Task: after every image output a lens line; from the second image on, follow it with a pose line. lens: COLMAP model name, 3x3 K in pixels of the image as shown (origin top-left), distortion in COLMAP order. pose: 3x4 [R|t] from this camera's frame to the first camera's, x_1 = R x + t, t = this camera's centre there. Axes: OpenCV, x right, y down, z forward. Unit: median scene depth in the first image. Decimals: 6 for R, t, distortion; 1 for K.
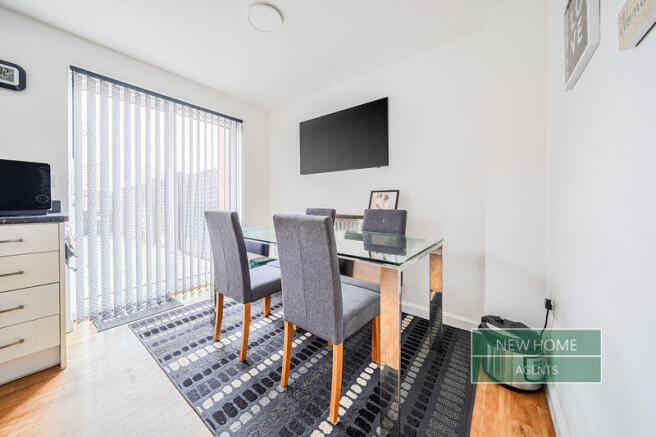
lens RADIAL K [[222.8, 0, 332.7], [0, 222.8, 209.7], [0, 0, 1]] dist [-0.006861, -0.000108]
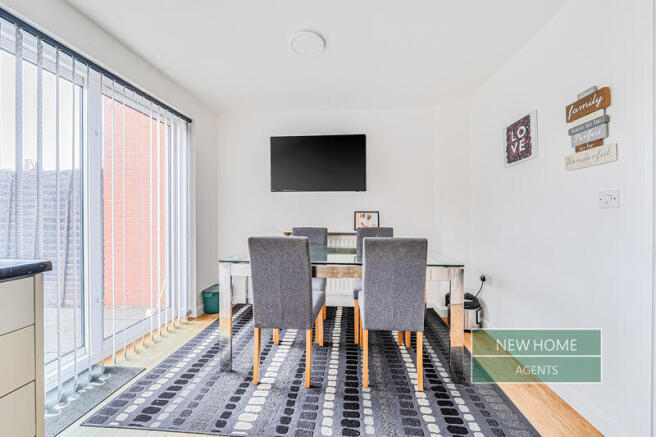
lens RADIAL K [[222.8, 0, 332.5], [0, 222.8, 214.3], [0, 0, 1]] dist [-0.006861, -0.000108]
pose [[0.843523, -0.005891, 0.537061, -0.610070], [0.020005, 0.999591, -0.020456, -0.050883], [-0.536720, 0.027999, 0.843296, 0.060304]]
